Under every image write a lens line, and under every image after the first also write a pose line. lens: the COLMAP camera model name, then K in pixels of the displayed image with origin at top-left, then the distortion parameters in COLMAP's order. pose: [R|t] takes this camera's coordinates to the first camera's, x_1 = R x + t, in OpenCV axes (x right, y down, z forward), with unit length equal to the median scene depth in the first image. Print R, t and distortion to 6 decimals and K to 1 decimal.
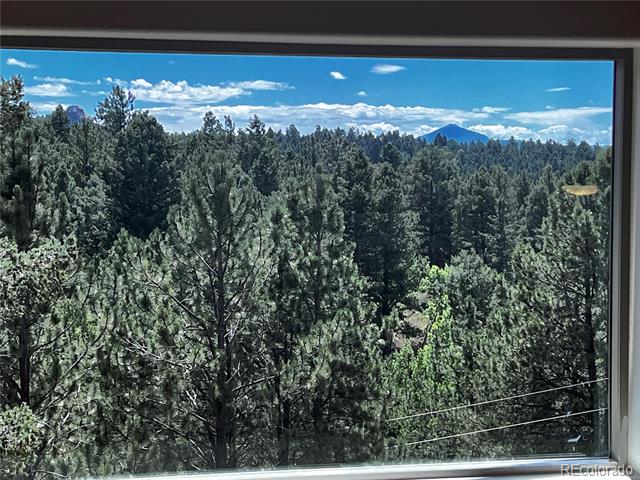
lens RADIAL K [[1361.9, 0, 321.3], [0, 1361.9, 237.4], [0, 0, 1]] dist [0.216465, 0.000000]
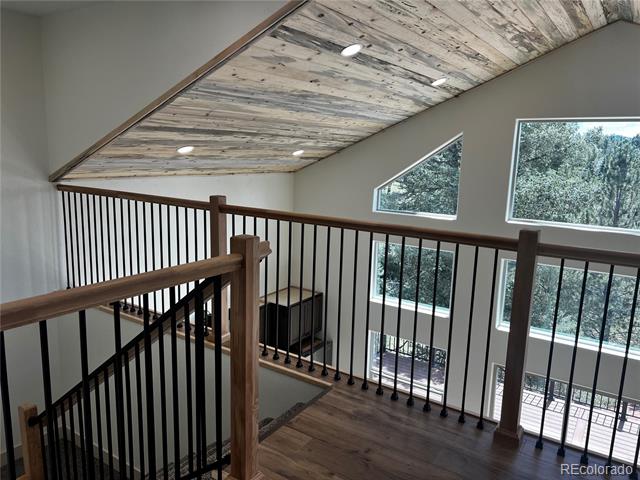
lens RADIAL K [[490.5, 0, 320.4], [0, 490.5, 242.1], [0, 0, 1]] dist [0.060045, -0.045811]
pose [[0.688819, 0.148999, -0.709456, 0.064882], [-0.067367, 0.987572, 0.142000, 0.008162], [0.721796, -0.050019, 0.690296, -0.082055]]
